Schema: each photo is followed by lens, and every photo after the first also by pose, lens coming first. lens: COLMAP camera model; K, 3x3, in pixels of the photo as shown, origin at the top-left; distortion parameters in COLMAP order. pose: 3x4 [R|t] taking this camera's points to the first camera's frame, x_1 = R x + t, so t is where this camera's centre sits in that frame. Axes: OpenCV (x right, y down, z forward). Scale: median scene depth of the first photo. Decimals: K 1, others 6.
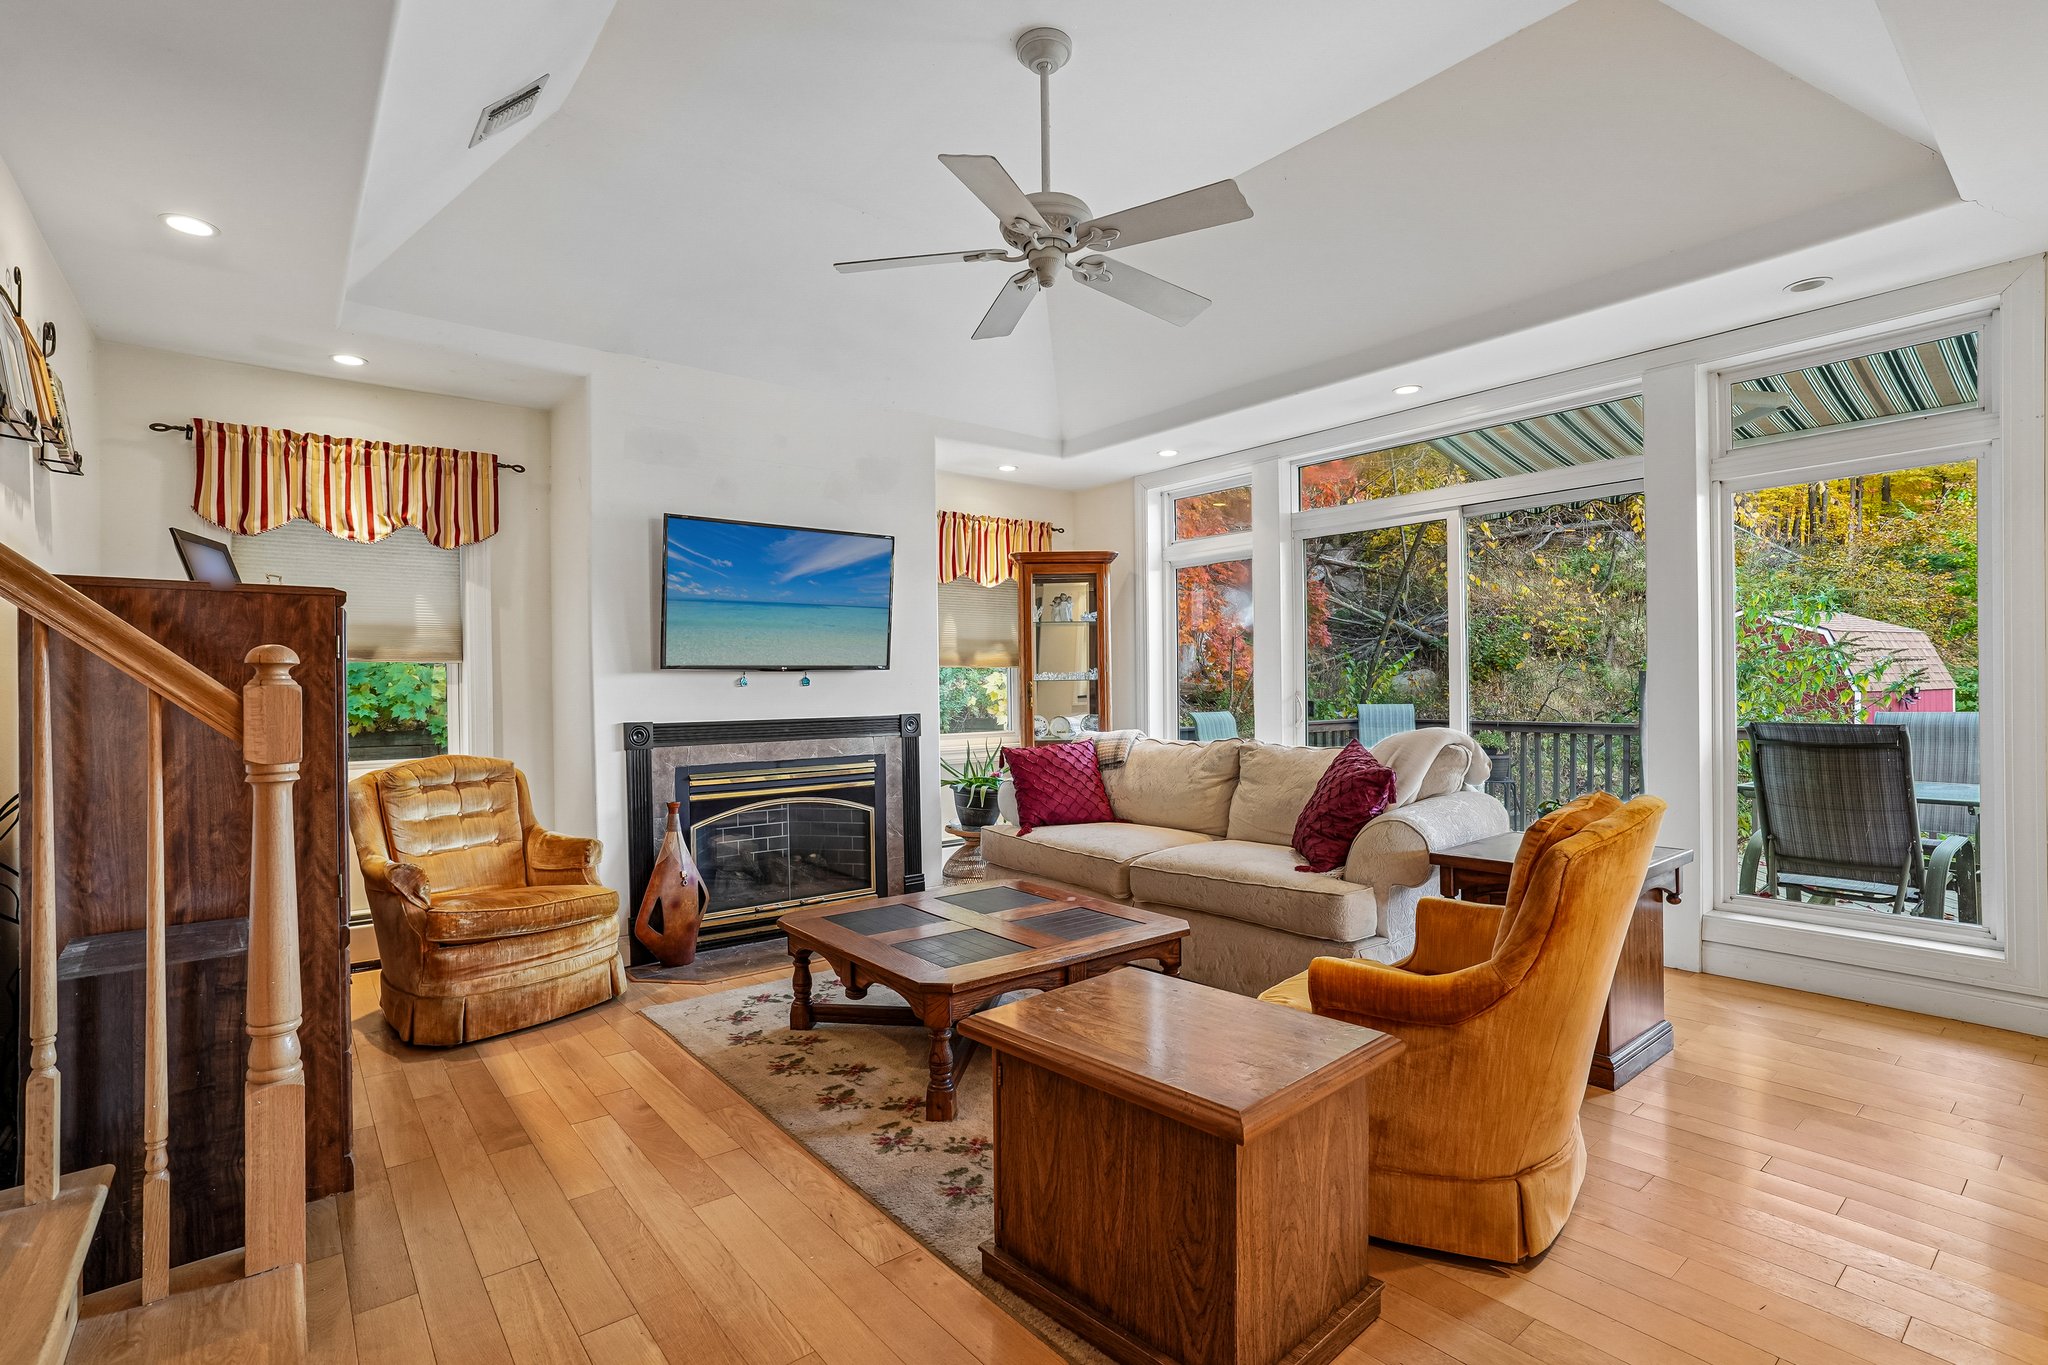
lens RADIAL K [[946.0, 0, 1024.0], [0, 946.0, 682.5], [0, 0, 1]] dist [-0.033110, 0.000441]
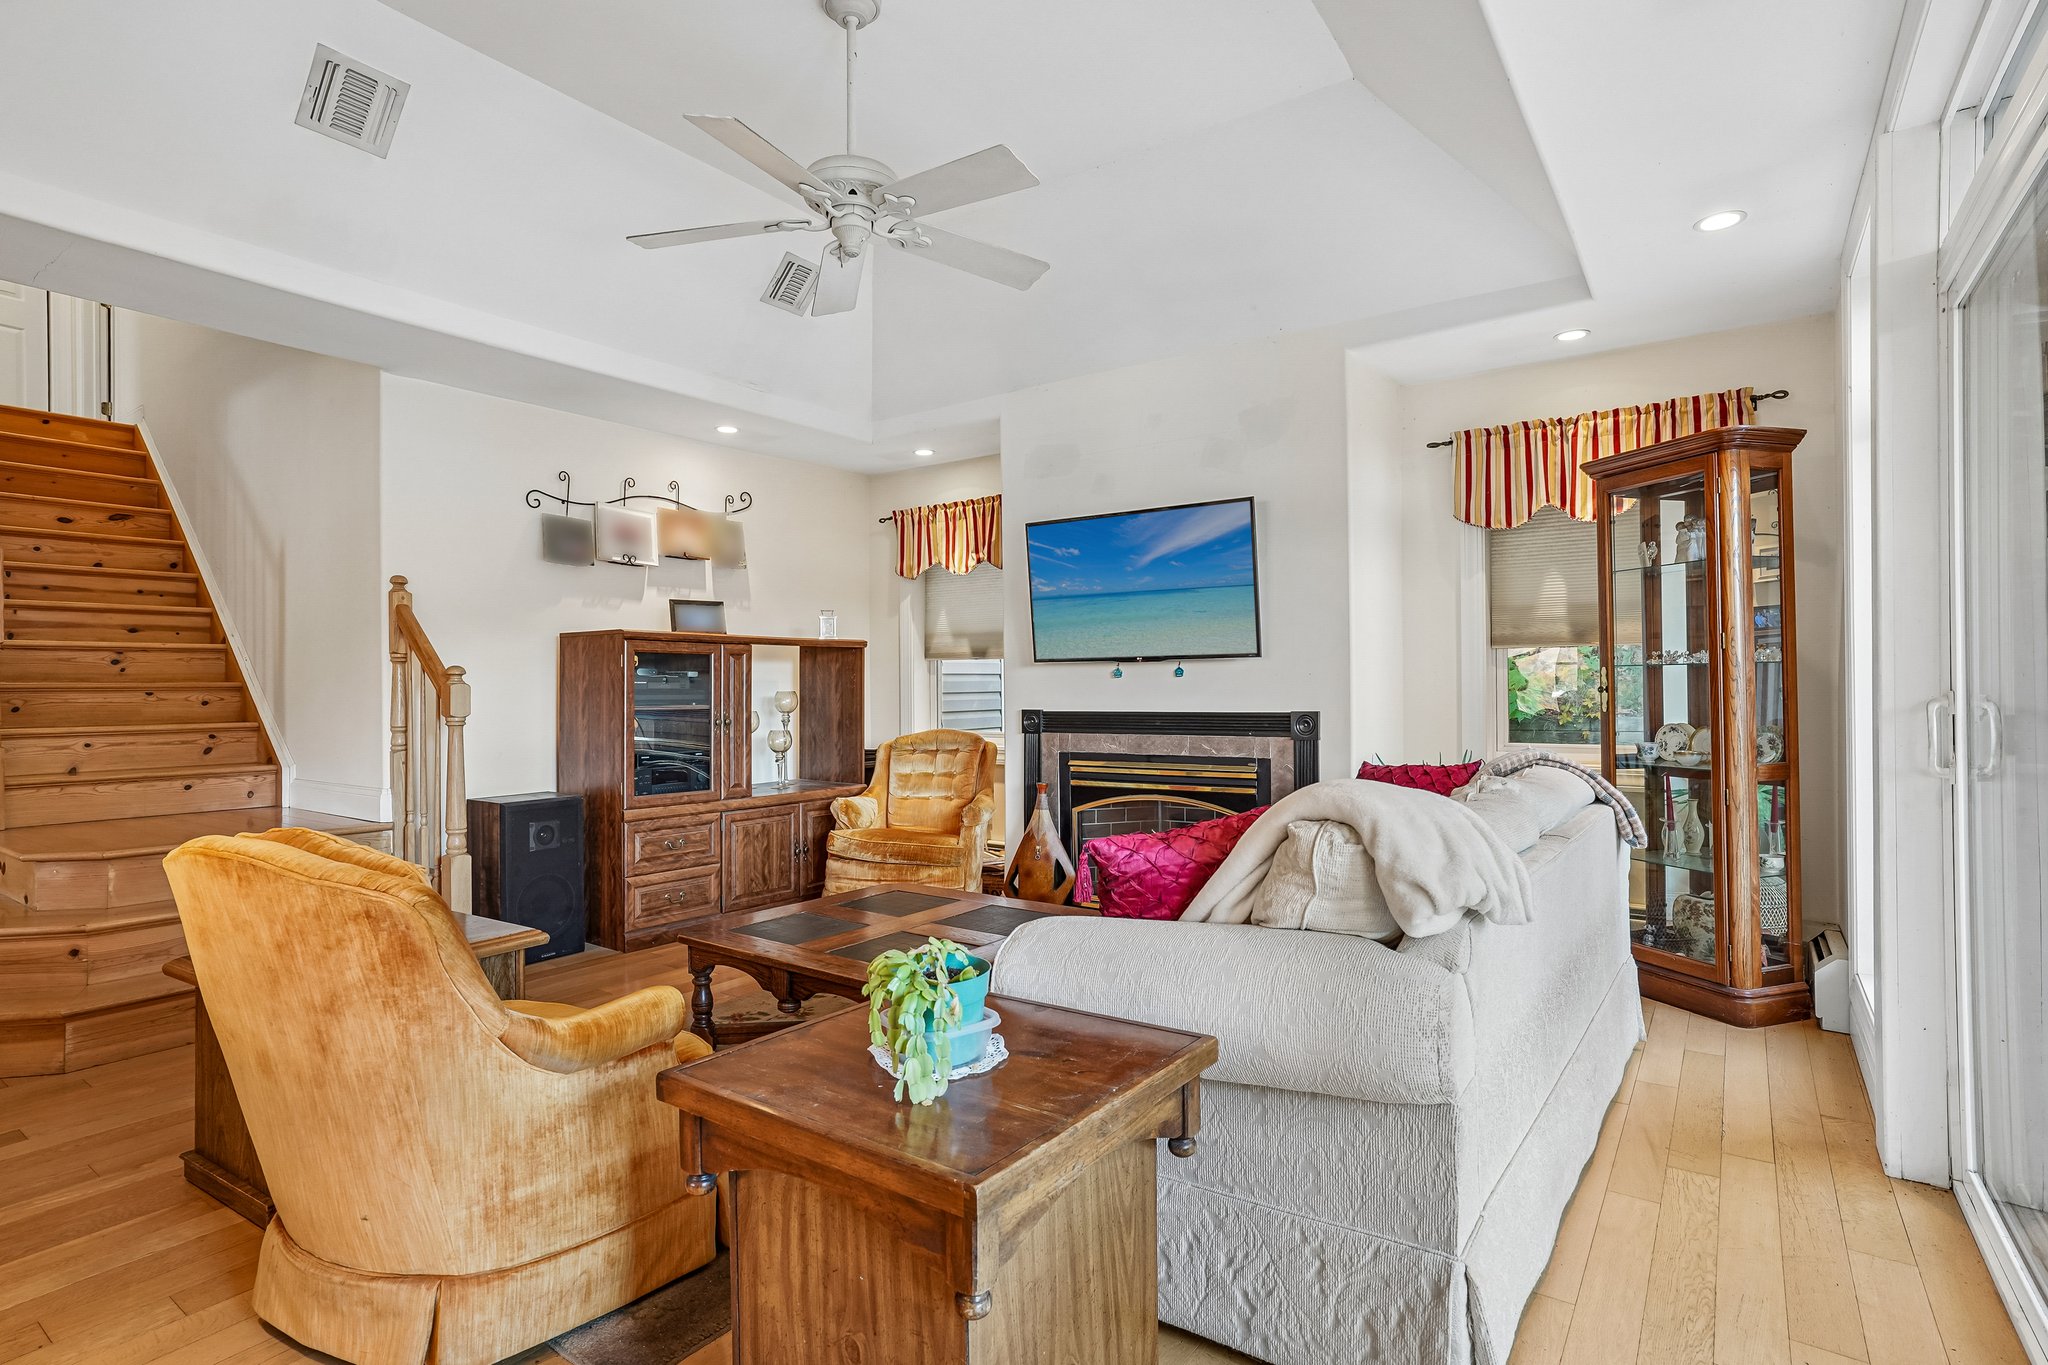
lens RADIAL K [[1029.9, 0, 1024.0], [0, 1029.9, 682.5], [0, 0, 1]] dist [-0.025962, -0.000067]
pose [[0.281707, 0.009553, -0.959453, 0.694591], [0.014343, 0.999797, 0.014166, -0.007405], [0.959393, -0.017753, 0.281513, 0.571026]]
